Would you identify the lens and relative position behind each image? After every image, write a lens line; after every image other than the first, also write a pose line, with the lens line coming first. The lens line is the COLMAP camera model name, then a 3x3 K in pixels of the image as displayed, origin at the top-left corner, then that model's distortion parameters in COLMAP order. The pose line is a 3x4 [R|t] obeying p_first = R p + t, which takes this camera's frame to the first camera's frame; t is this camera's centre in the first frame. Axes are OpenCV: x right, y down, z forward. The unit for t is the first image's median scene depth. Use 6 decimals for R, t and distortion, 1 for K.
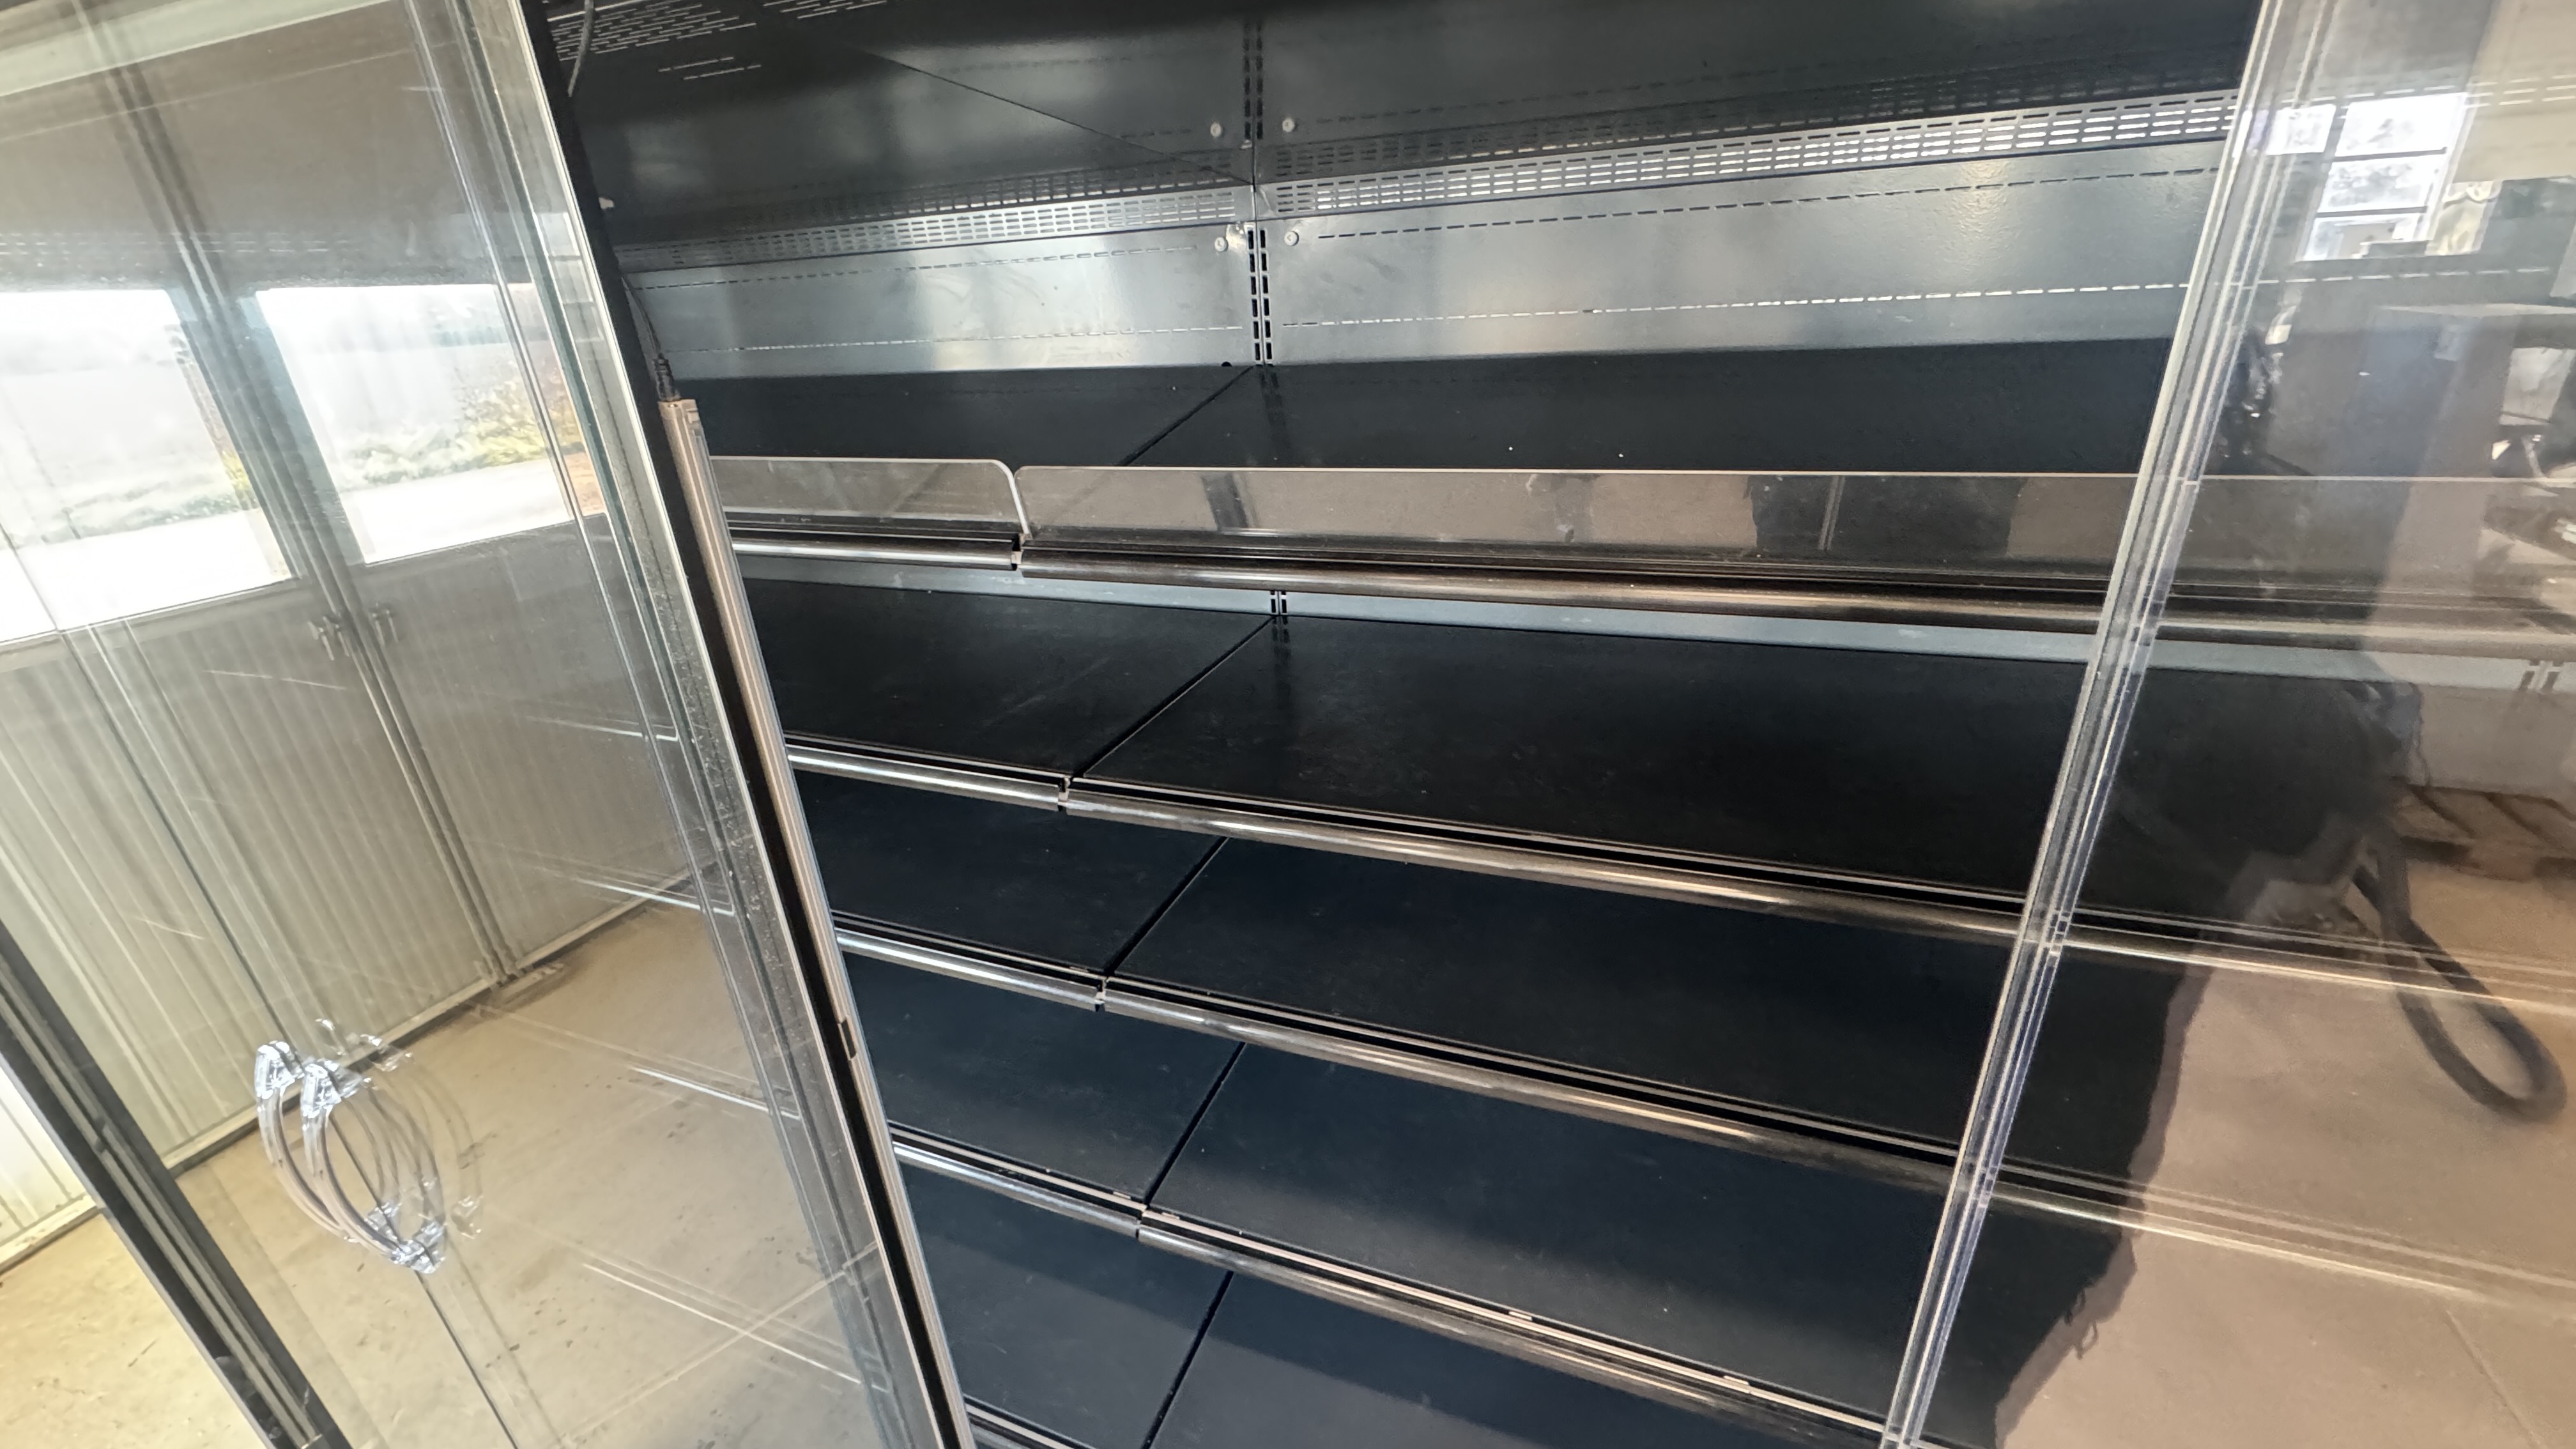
lens RADIAL K [[1031.8, 0, 1282.8], [0, 1031.8, 734.1], [0, 0, 1]] dist [-0.000239, -0.006209]
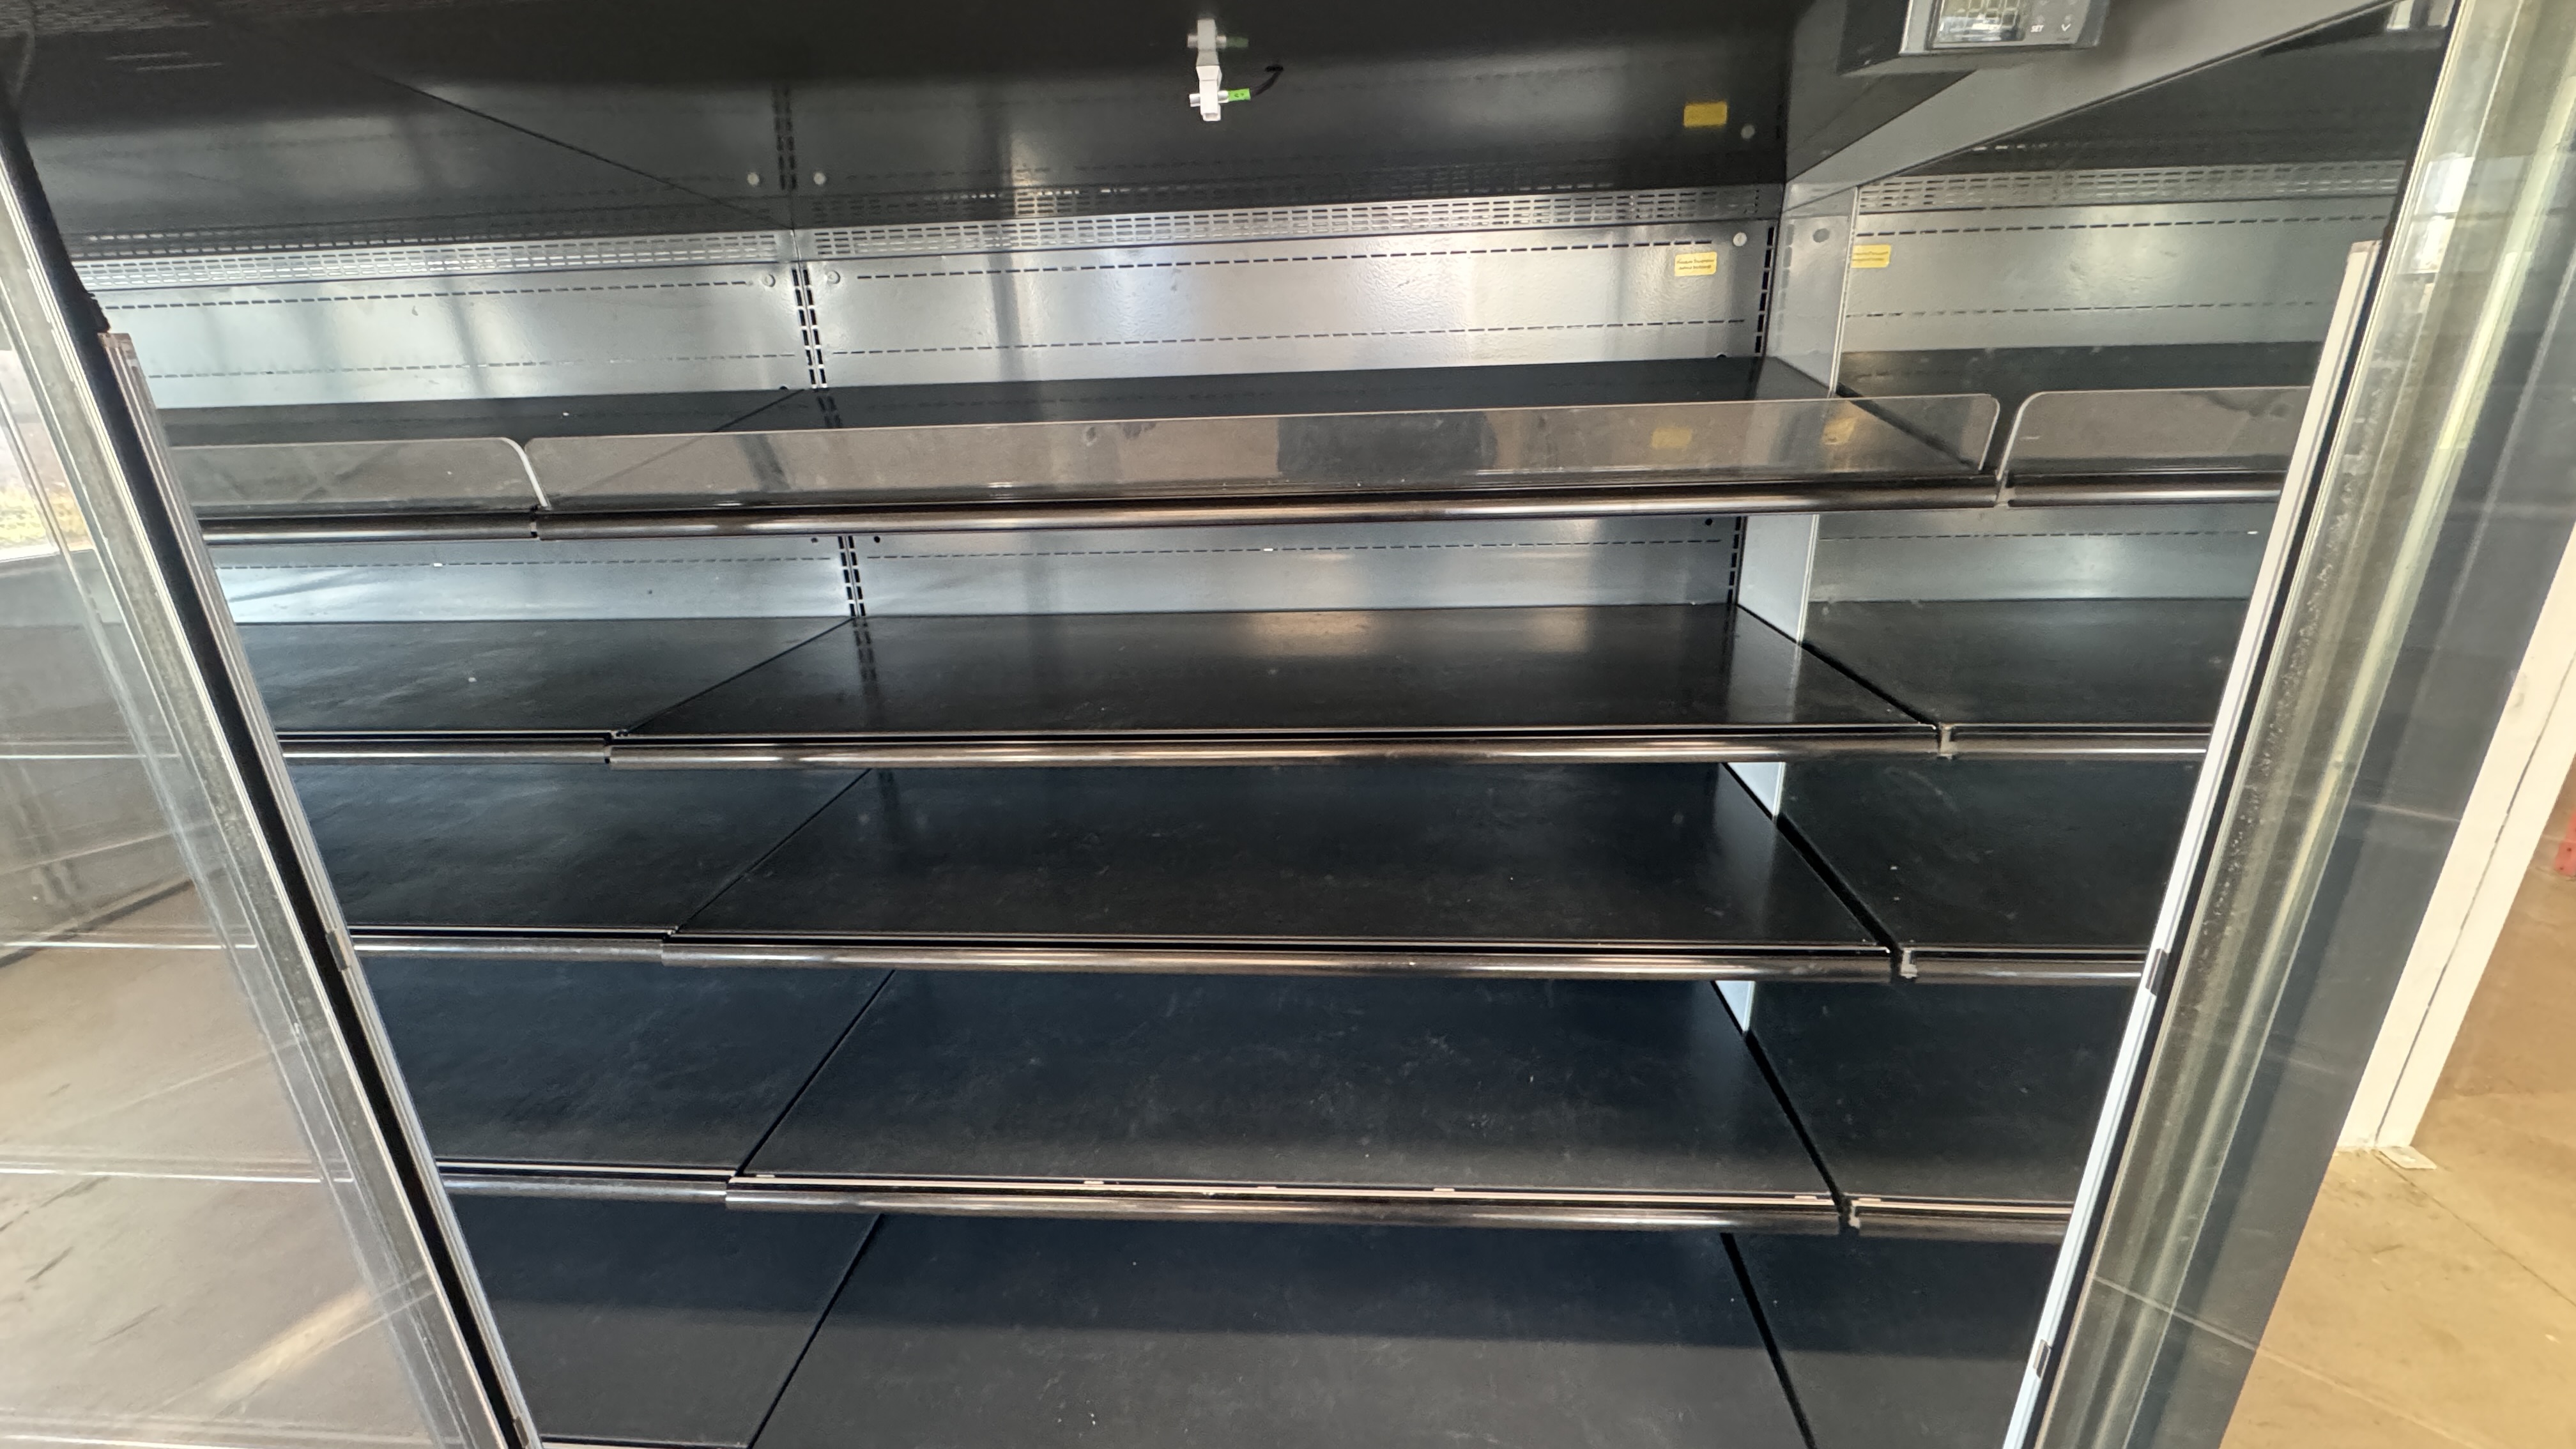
lens RADIAL K [[1031.8, 0, 1282.8], [0, 1031.8, 734.1], [0, 0, 1]] dist [-0.000239, -0.006209]
pose [[0.956898, -0.069621, 0.281957, 0.131204], [0.093190, 0.993110, -0.071045, 0.146221], [-0.275068, 0.094259, 0.956793, -0.170659]]
